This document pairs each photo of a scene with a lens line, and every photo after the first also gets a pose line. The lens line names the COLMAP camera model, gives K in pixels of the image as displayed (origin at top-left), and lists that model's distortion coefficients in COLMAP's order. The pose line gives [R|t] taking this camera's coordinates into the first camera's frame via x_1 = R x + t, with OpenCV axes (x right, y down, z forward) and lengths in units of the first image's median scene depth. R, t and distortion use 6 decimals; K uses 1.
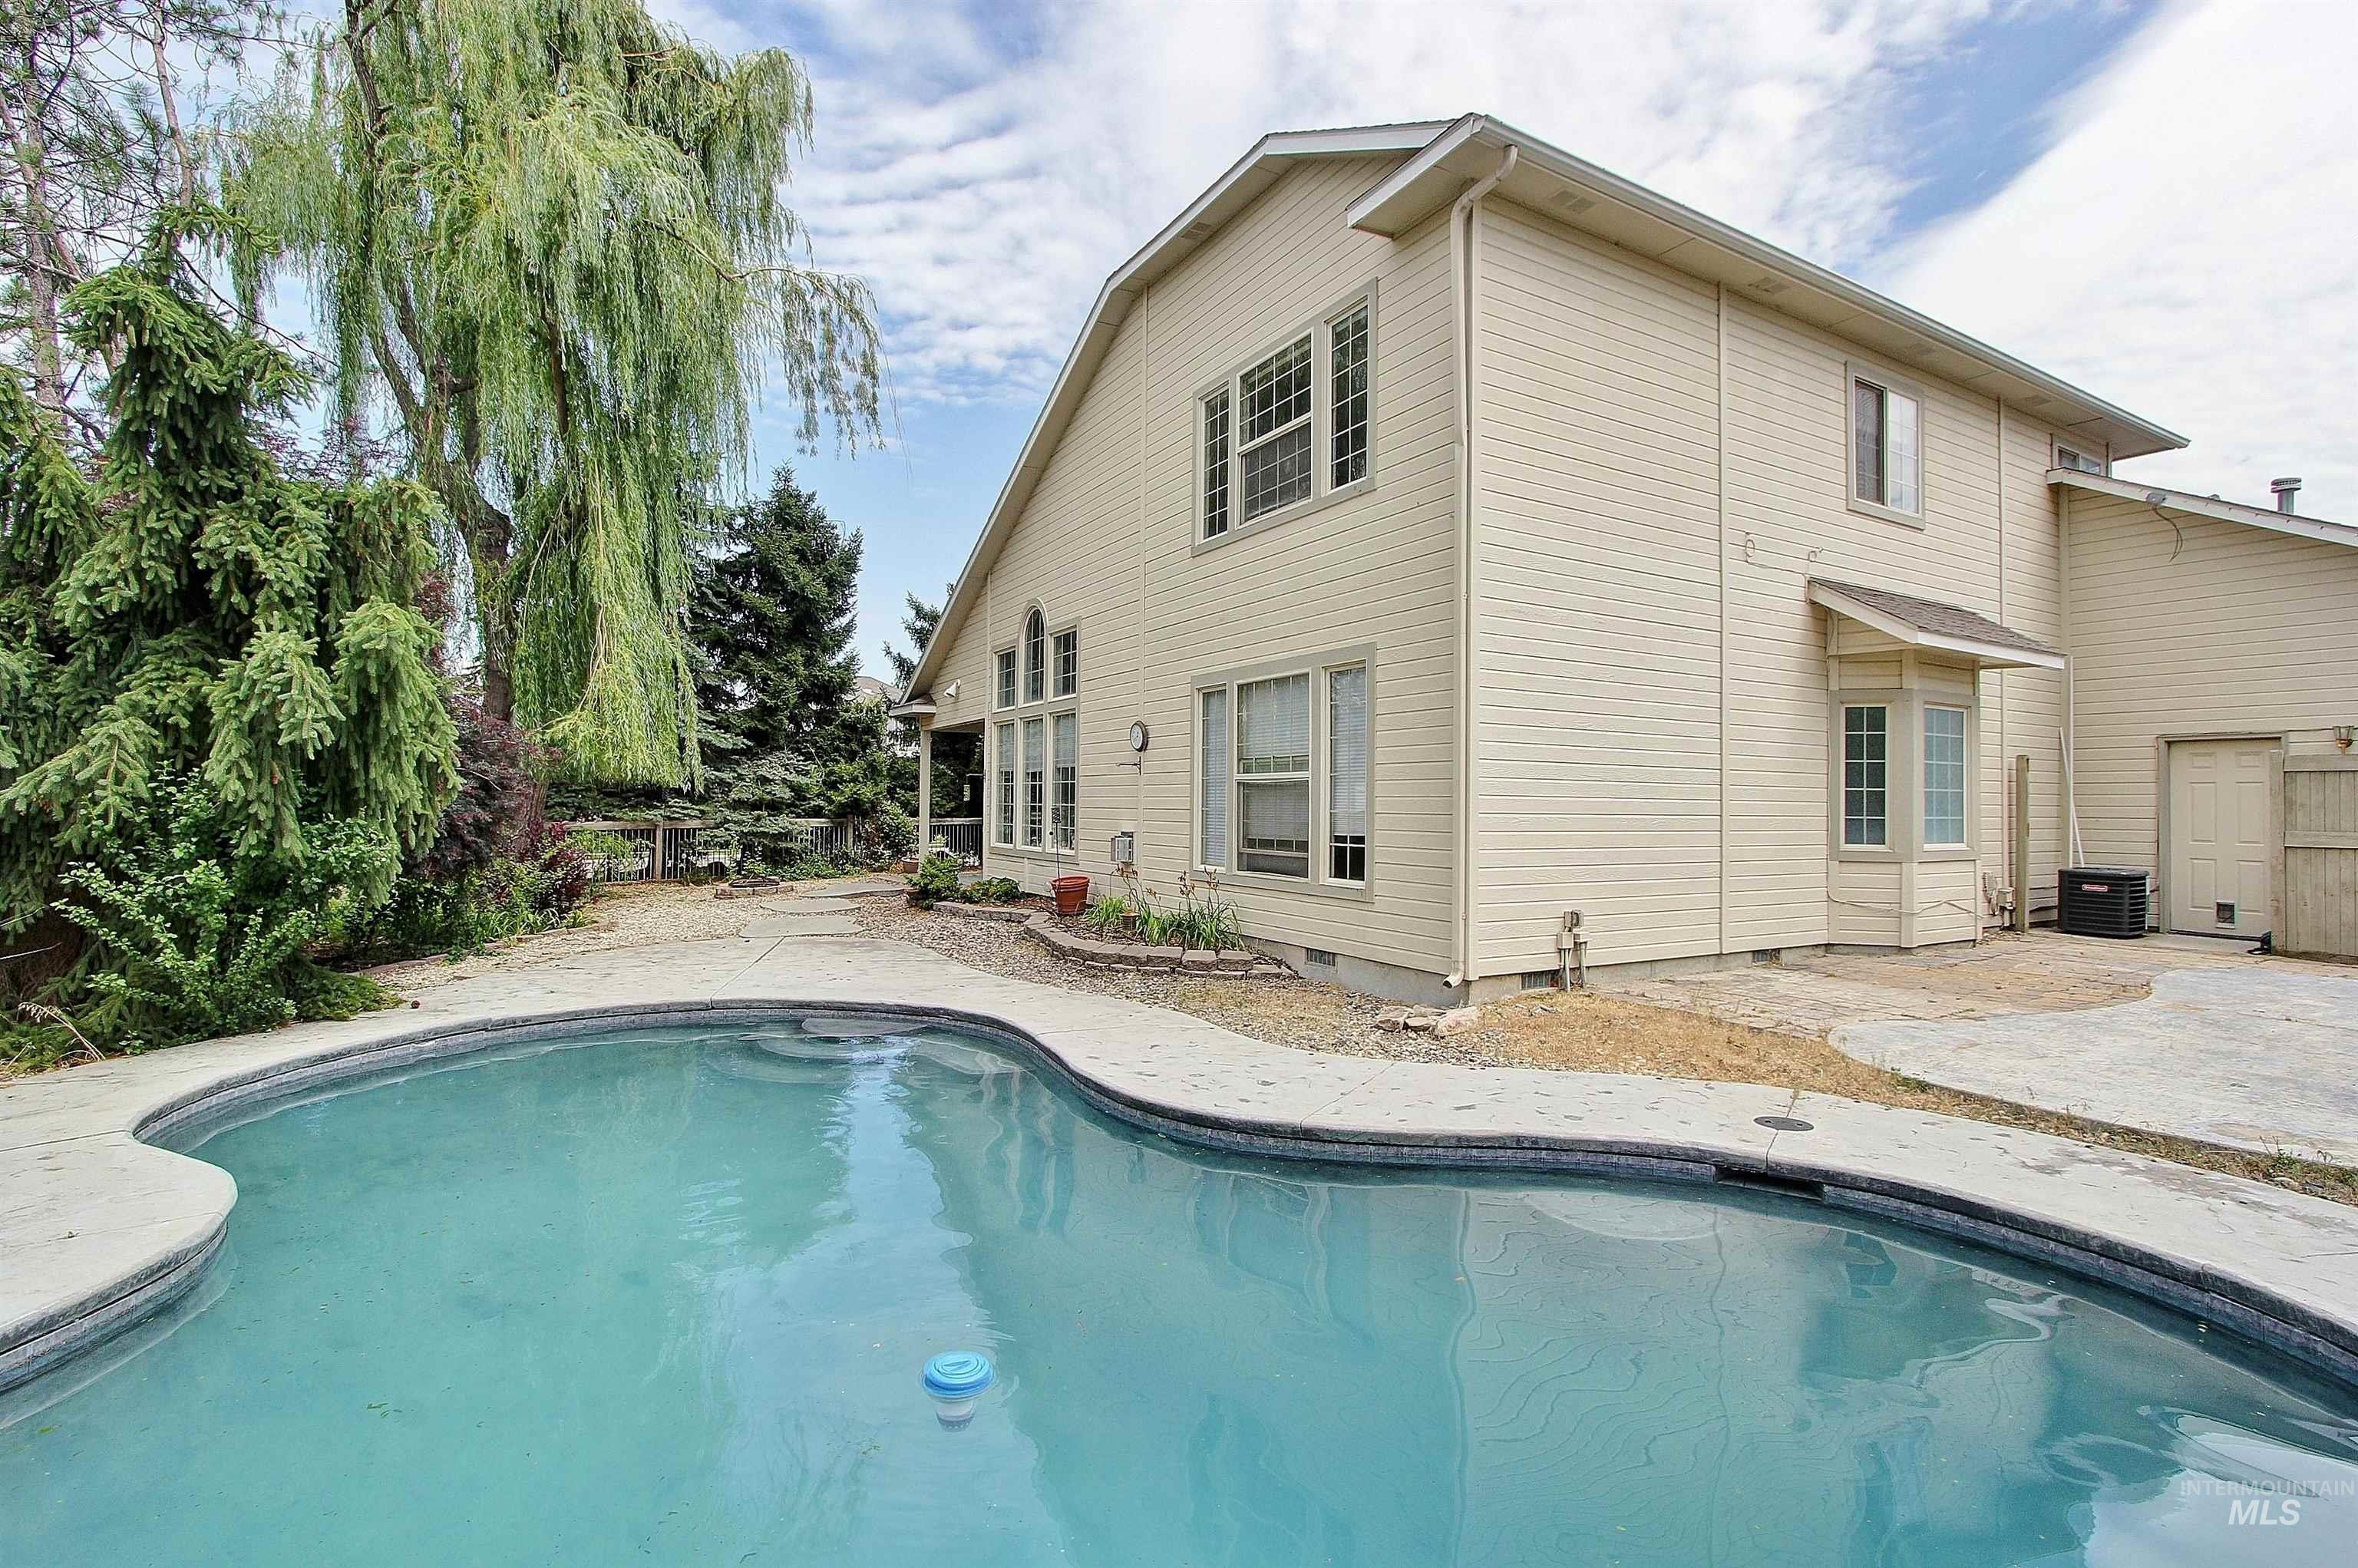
lens RADIAL K [[1088.5, 0, 1178.8], [0, 1088.5, 789.9], [0, 0, 1]] dist [-0.001040, -0.000300]
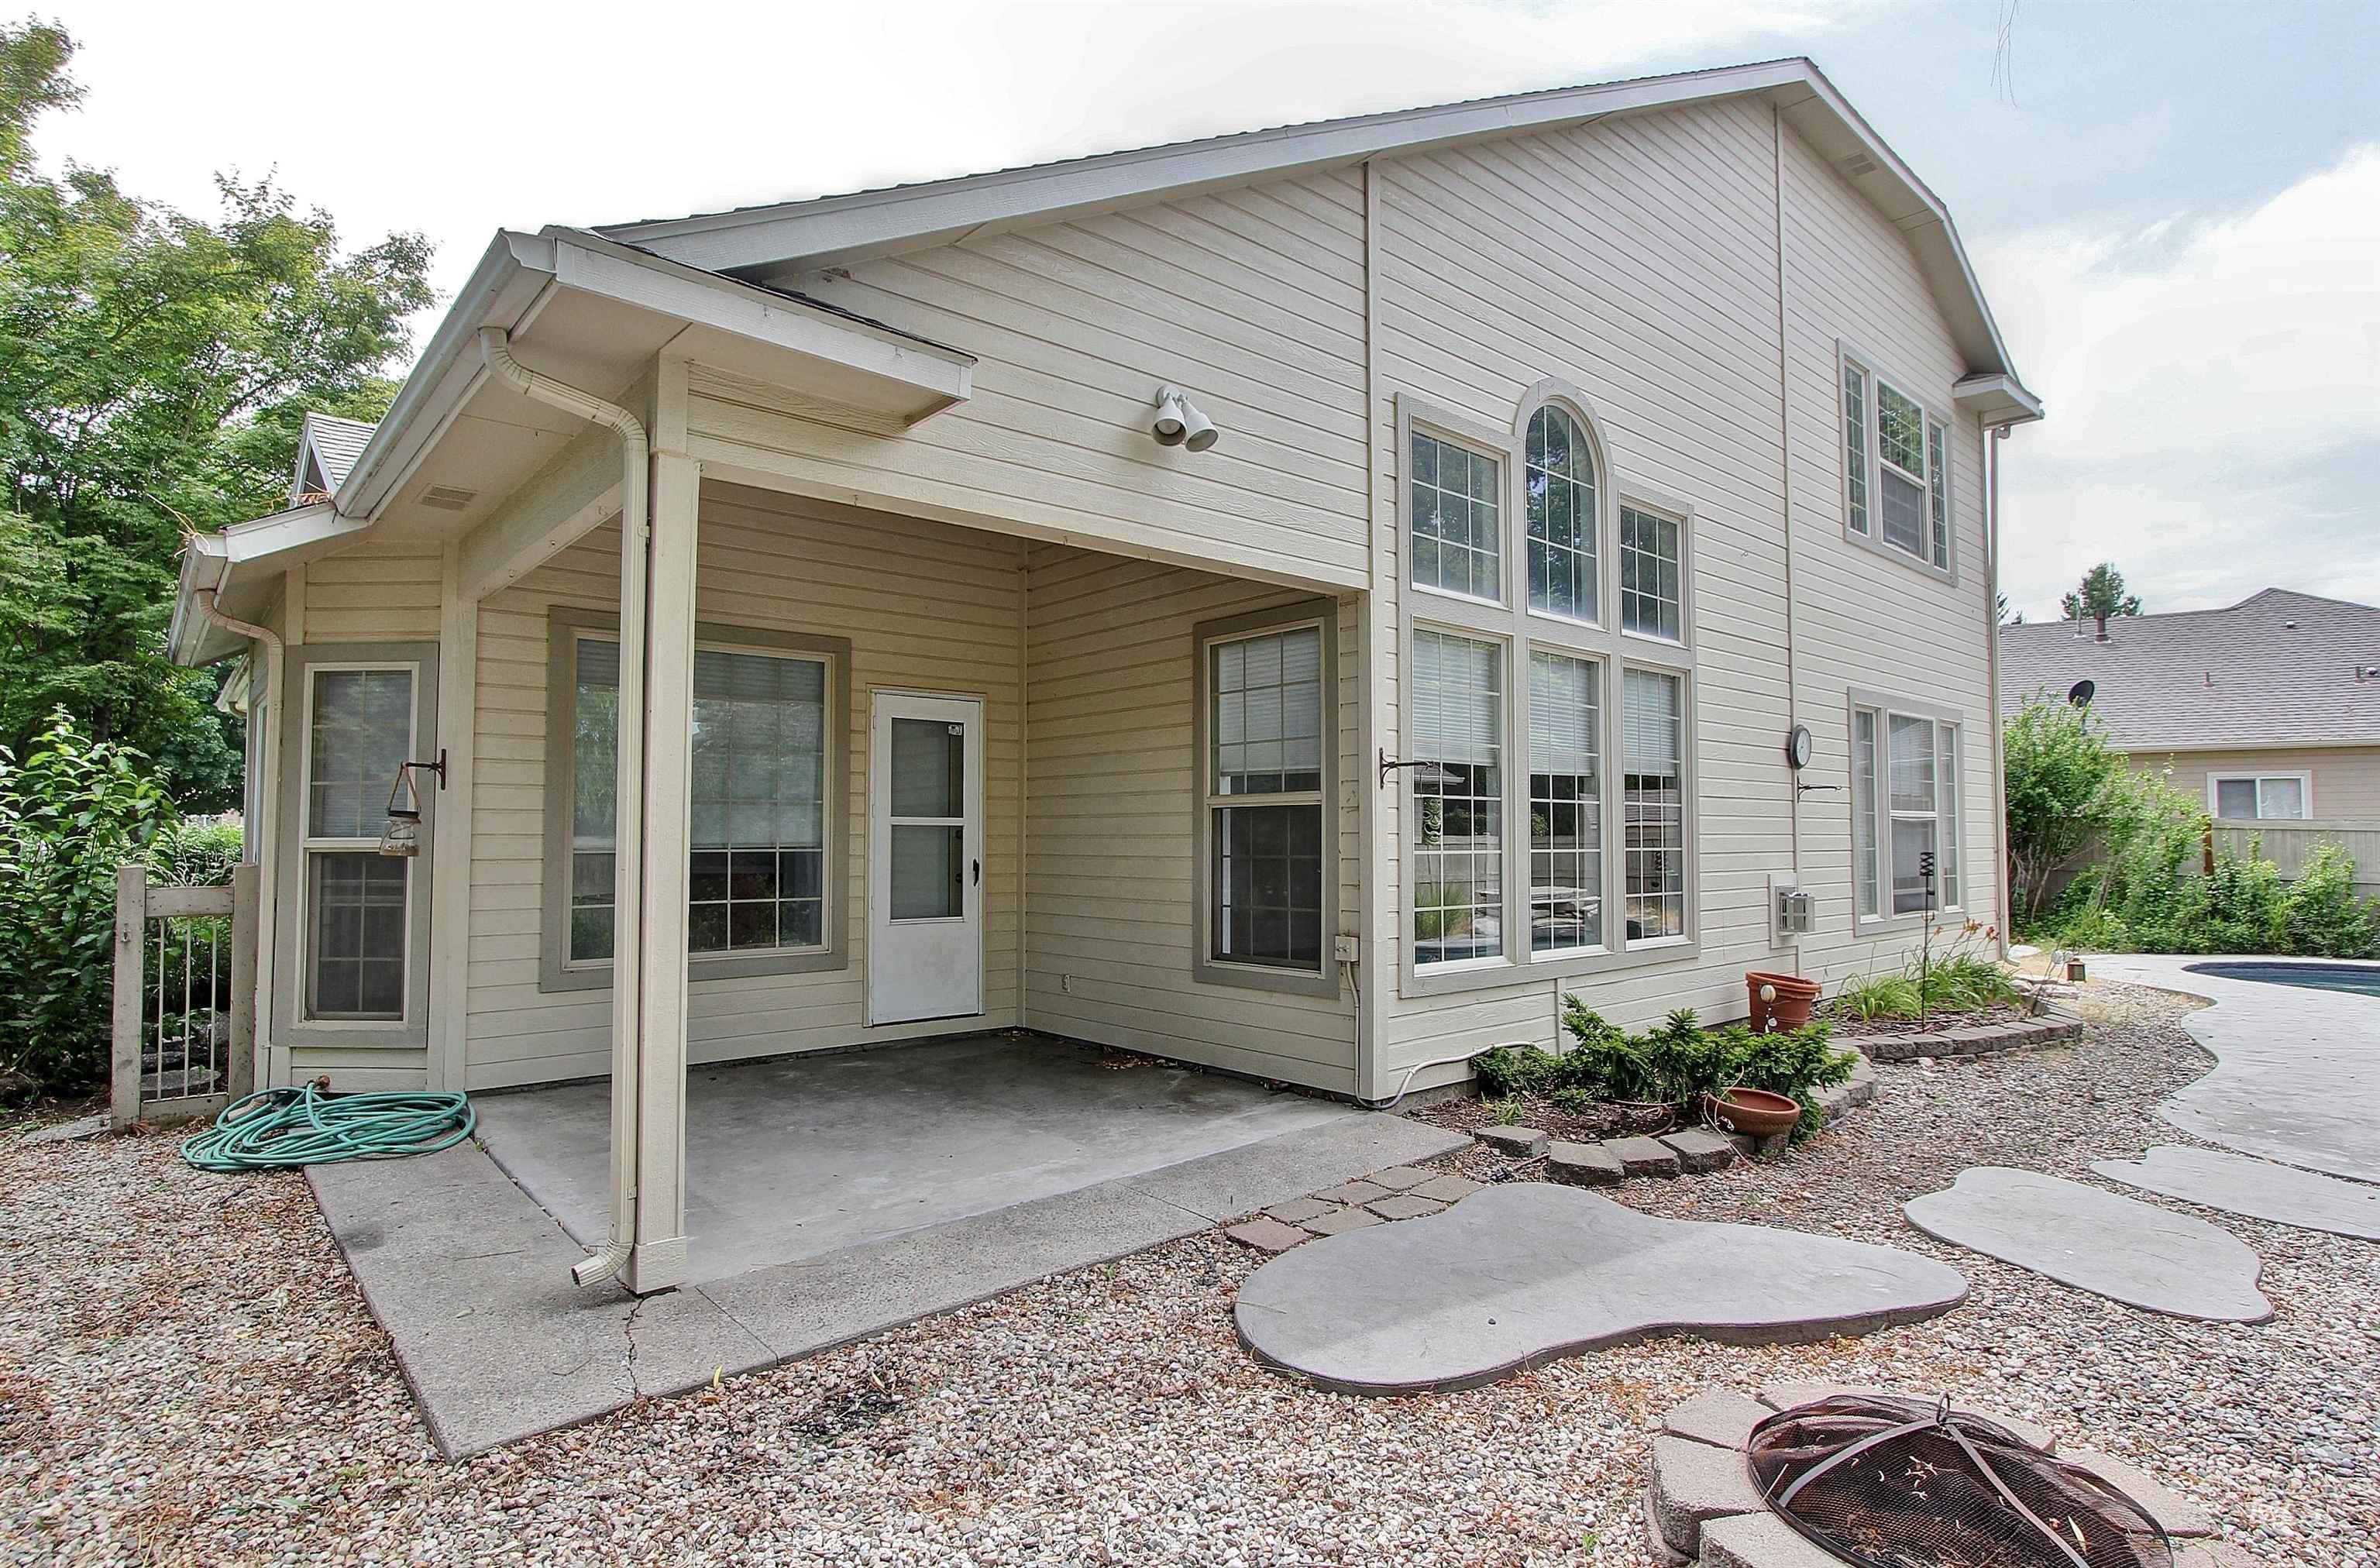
lens RADIAL K [[1222.5, 0, 1196.7], [0, 1222.5, 784.6], [0, 0, 1]] dist [-0.005203, -0.000517]
pose [[-0.192987, 0.031419, 0.980698, -0.618640], [-0.012357, 0.999330, -0.034448, 0.004861], [-0.981123, -0.018767, -0.192470, 1.301443]]
